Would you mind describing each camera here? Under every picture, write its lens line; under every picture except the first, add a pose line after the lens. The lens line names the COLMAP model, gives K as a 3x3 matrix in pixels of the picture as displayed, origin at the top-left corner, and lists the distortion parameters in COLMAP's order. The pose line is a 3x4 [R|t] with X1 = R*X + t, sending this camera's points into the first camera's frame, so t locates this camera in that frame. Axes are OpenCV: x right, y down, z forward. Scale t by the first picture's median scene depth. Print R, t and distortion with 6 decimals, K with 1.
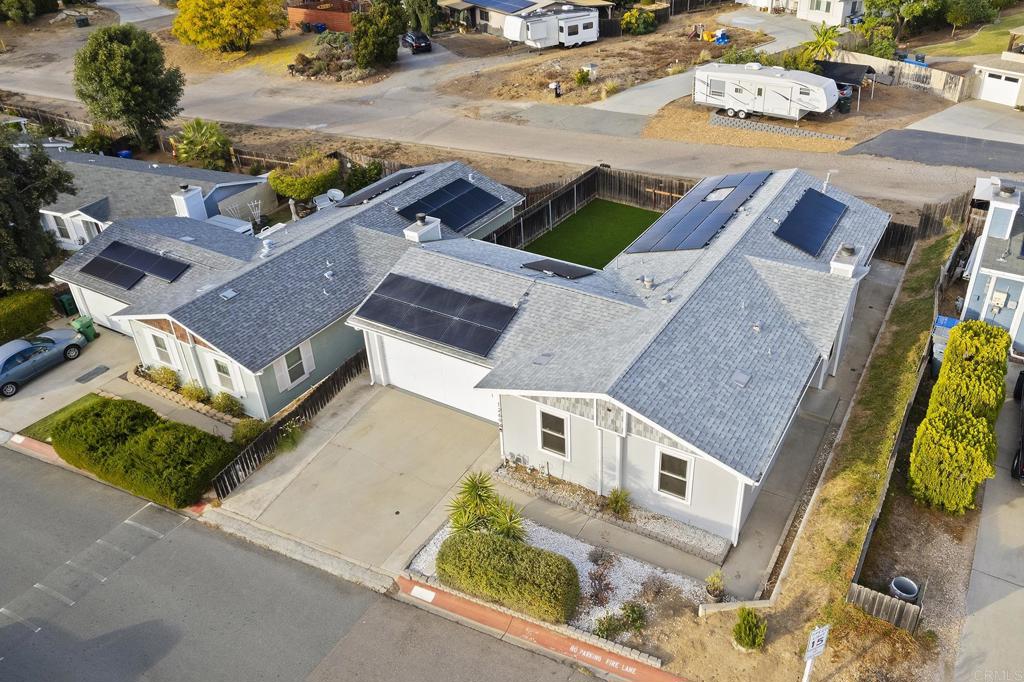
lens RADIAL K [[793.8, 0, 592.0], [0, 793.8, 331.3], [0, 0, 1]] dist [-0.061616, 0.031530]
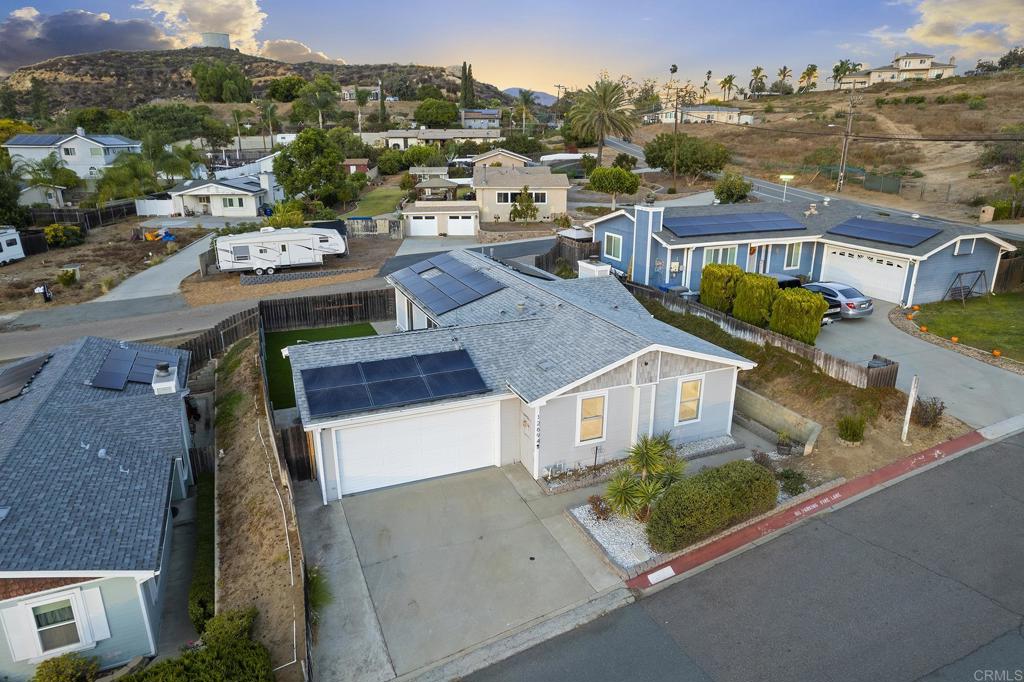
lens RADIAL K [[656.7, 0, 515.3], [0, 656.7, 346.5], [0, 0, 1]] dist [-0.075520, 0.067624]
pose [[0.624048, -0.243310, 0.742539, -0.607772], [0.415505, 0.908124, -0.051632, 0.034355], [-0.661755, 0.340749, 0.667810, 0.355272]]
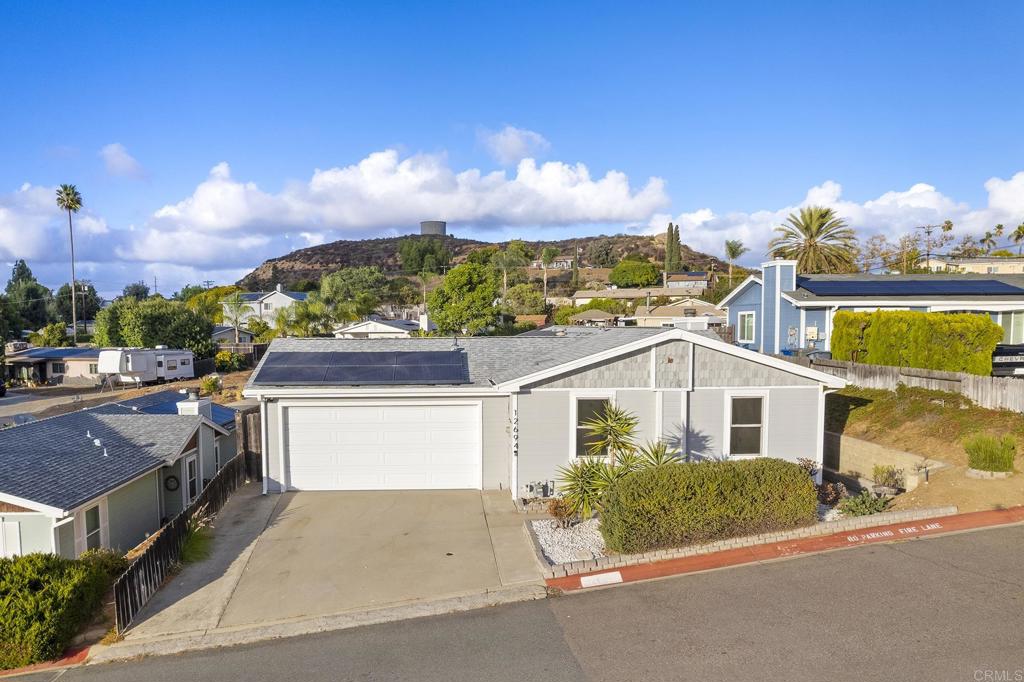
lens RADIAL K [[742.3, 0, 465.6], [0, 742.3, 412.9], [0, 0, 1]] dist [-0.066047, 0.051060]
pose [[0.865910, -0.066106, 0.495812, -0.440248], [0.274665, 0.891257, -0.360859, 0.288656], [-0.418041, 0.448654, 0.789906, 0.354850]]
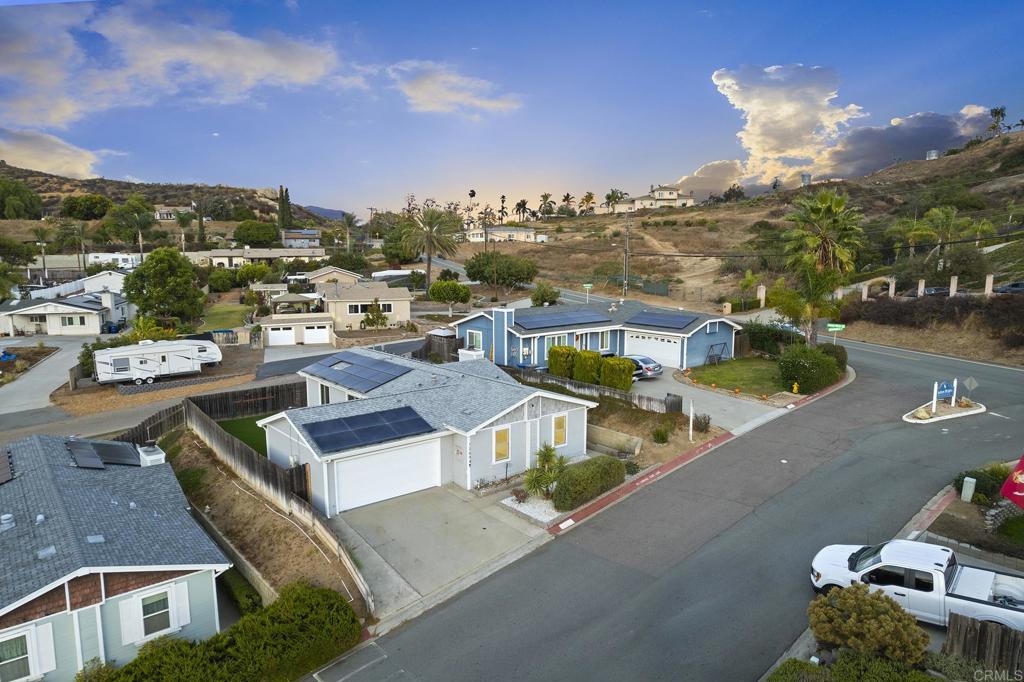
lens RADIAL K [[656.7, 0, 517.6], [0, 656.7, 351.1], [0, 0, 1]] dist [-0.075520, 0.067624]
pose [[0.364050, -0.143975, 0.920184, -0.994560], [0.496141, 0.866112, -0.060772, 0.049459], [-0.788233, 0.478665, 0.386740, 0.299272]]
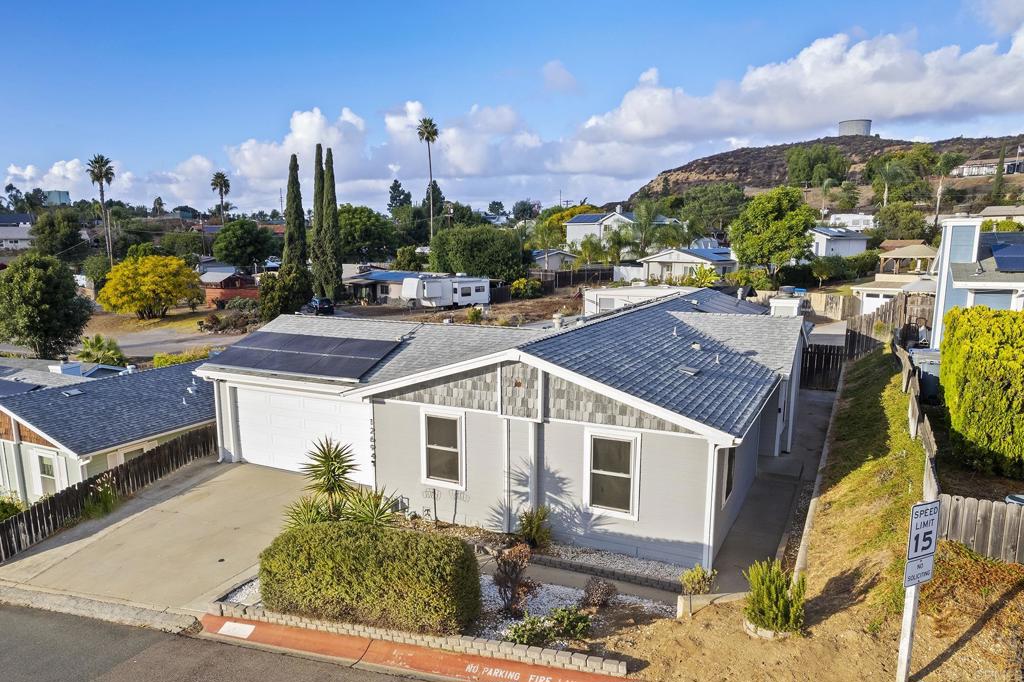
lens RADIAL K [[742.3, 0, 476.1], [0, 742.3, 379.6], [0, 0, 1]] dist [-0.066047, 0.051060]
pose [[0.999949, -0.007071, -0.007217, -0.009599], [0.003941, 0.930716, -0.365722, 0.261092], [0.009303, 0.365675, 0.930696, 0.265804]]
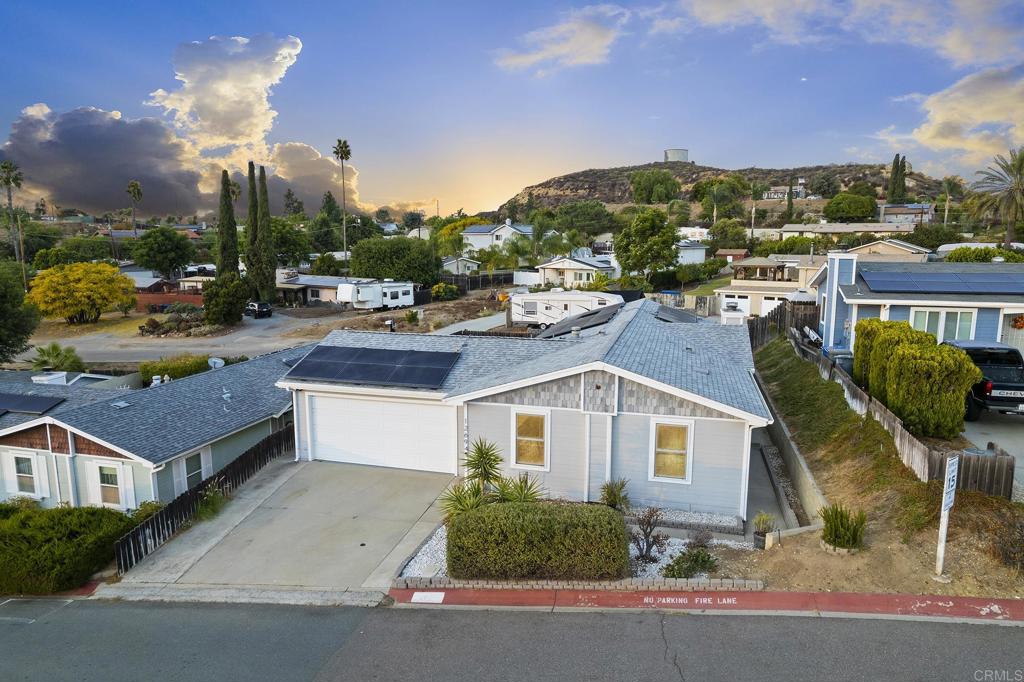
lens RADIAL K [[656.7, 0, 515.8], [0, 656.7, 345.0], [0, 0, 1]] dist [-0.075520, 0.067624]
pose [[0.973351, -0.034148, 0.226763, -0.193181], [0.120732, 0.917019, -0.380132, 0.258798], [-0.194965, 0.397379, 0.896704, 0.208633]]
